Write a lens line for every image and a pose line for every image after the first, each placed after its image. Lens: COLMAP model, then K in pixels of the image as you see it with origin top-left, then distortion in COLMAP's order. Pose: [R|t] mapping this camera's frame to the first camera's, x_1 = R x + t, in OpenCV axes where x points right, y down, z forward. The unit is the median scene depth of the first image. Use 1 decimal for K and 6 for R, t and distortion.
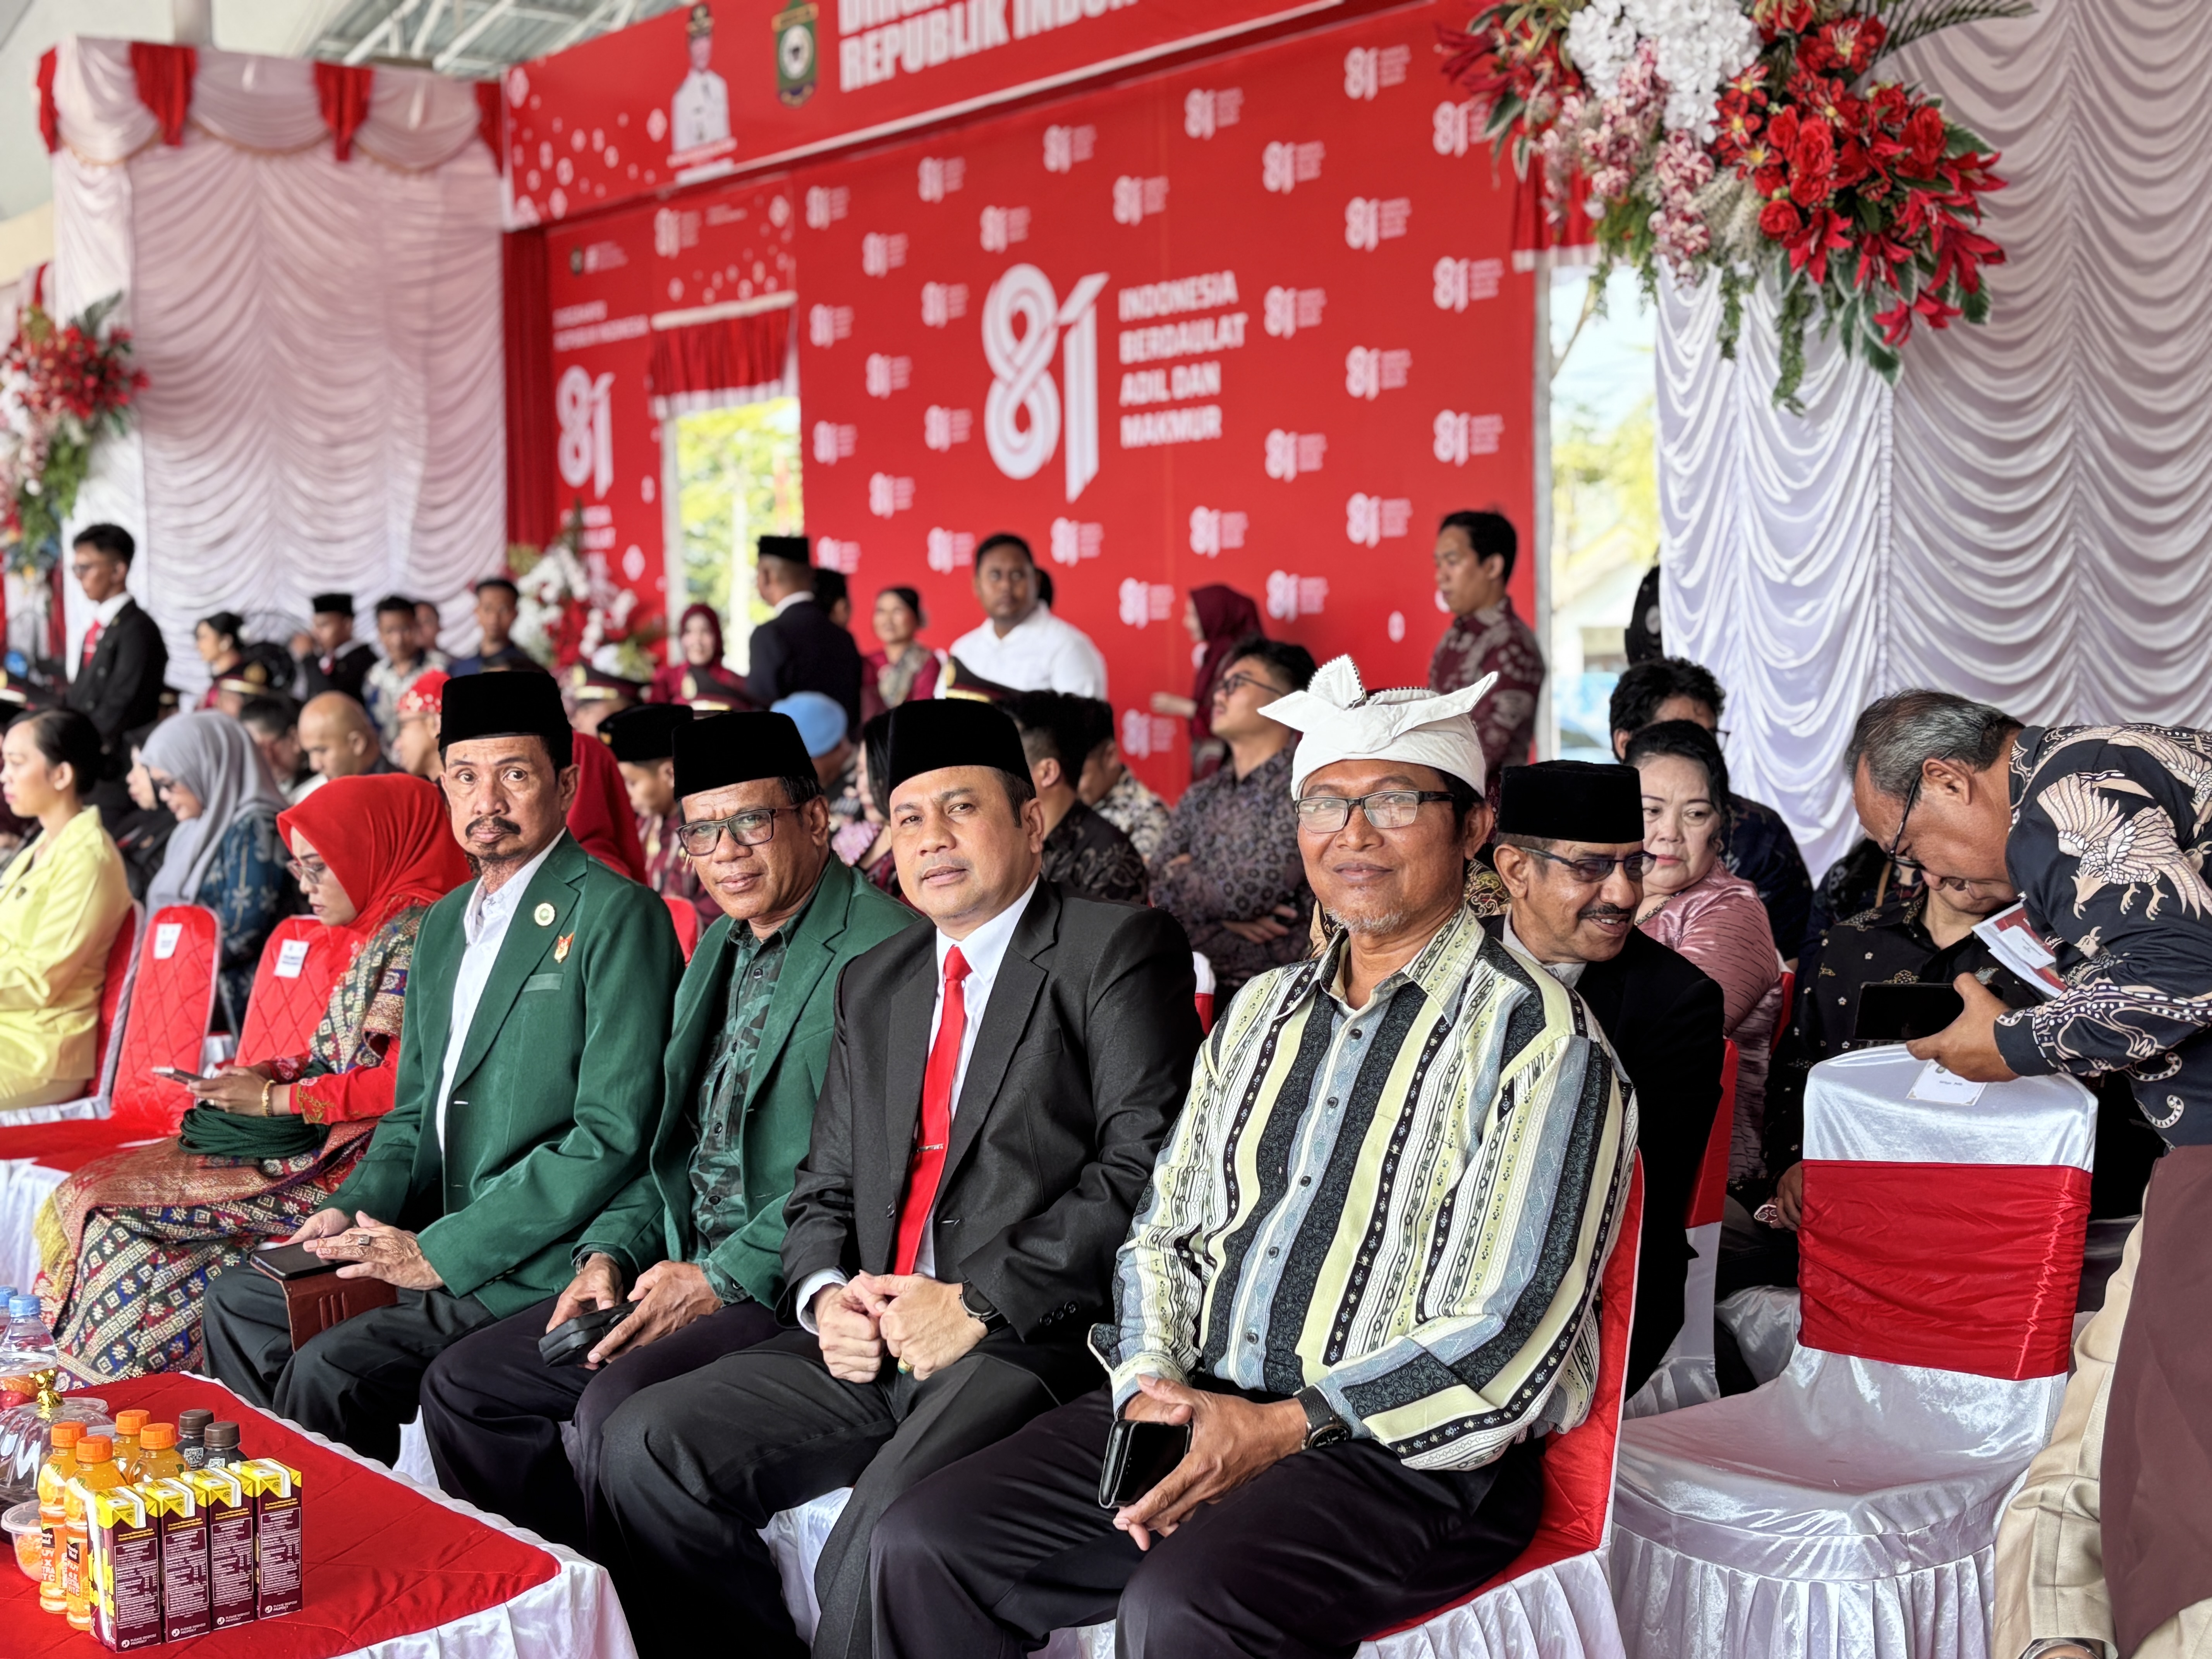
lens RADIAL K [[2998.7, 0, 1106.0], [0, 2998.7, 829.5], [0, 0, 1]] dist [0.029964, -0.006143]
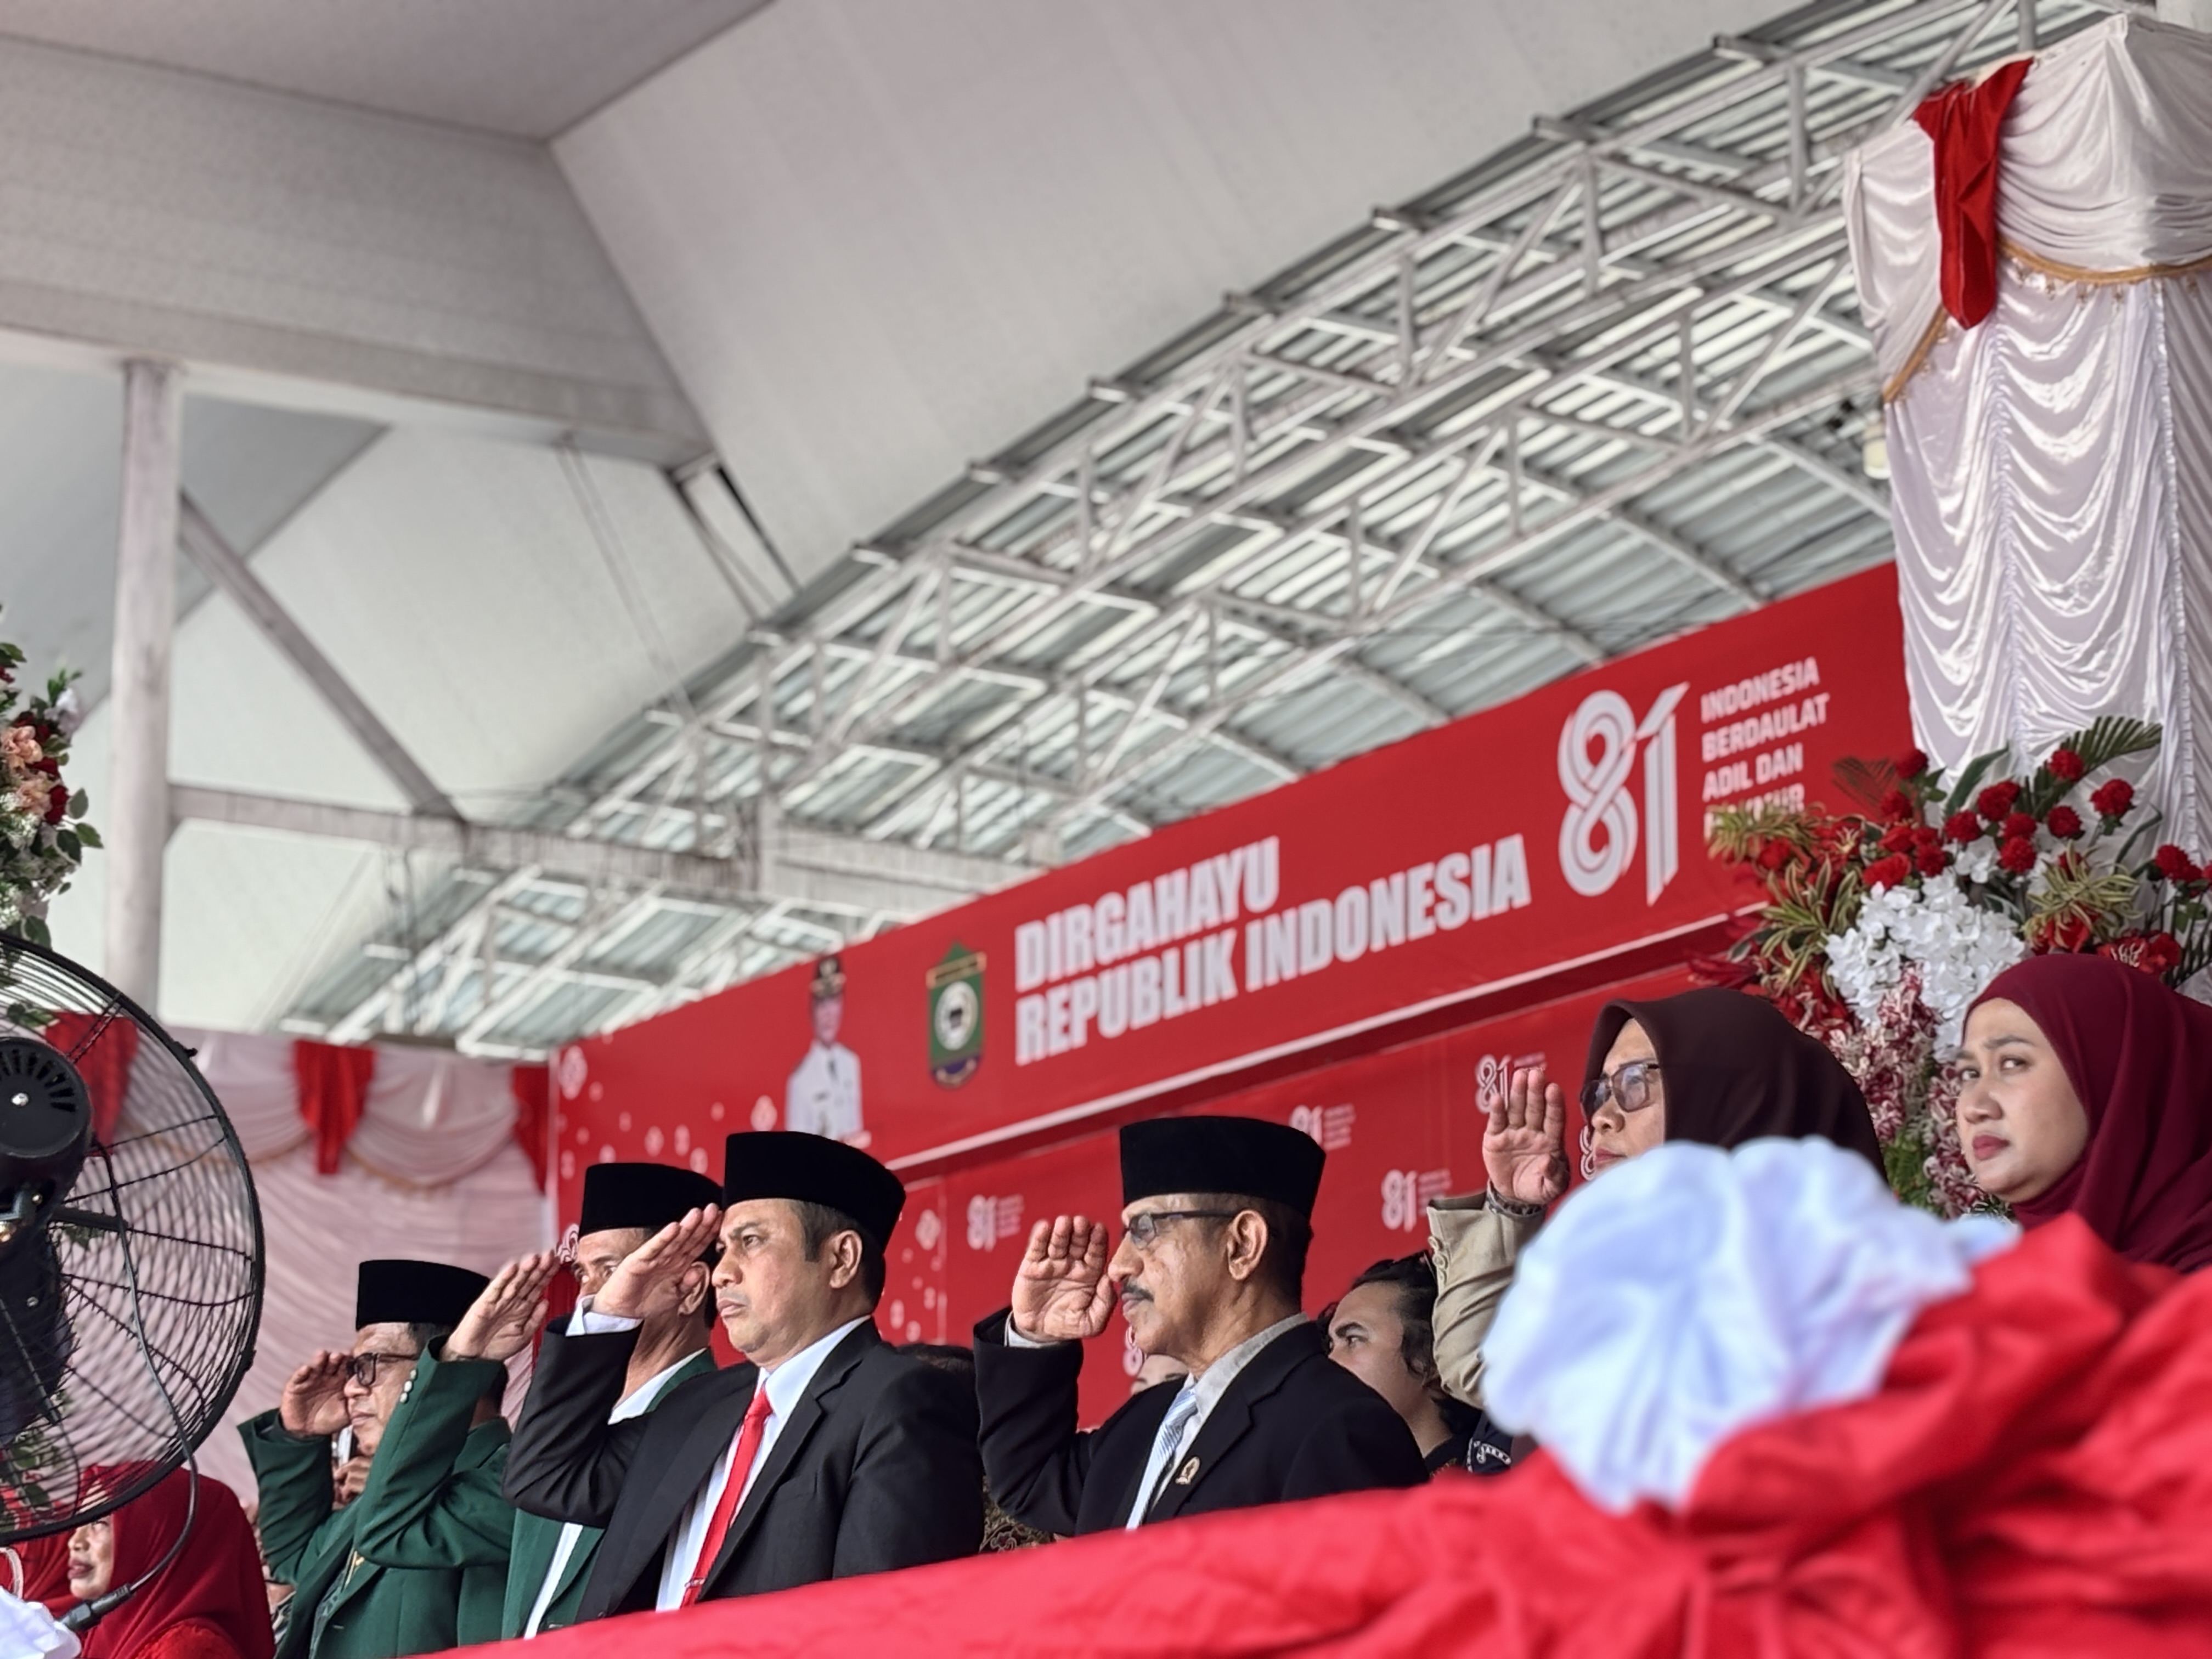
lens RADIAL K [[5061.7, 0, 1106.0], [0, 5061.7, 829.5], [0, 0, 1]] dist [-0.013677, -0.153716]
pose [[0.997242, -0.009435, -0.073617, 0.026600], [-0.012514, 0.956310, -0.292085, 0.062683], [0.073157, 0.292201, 0.953555, -0.203435]]
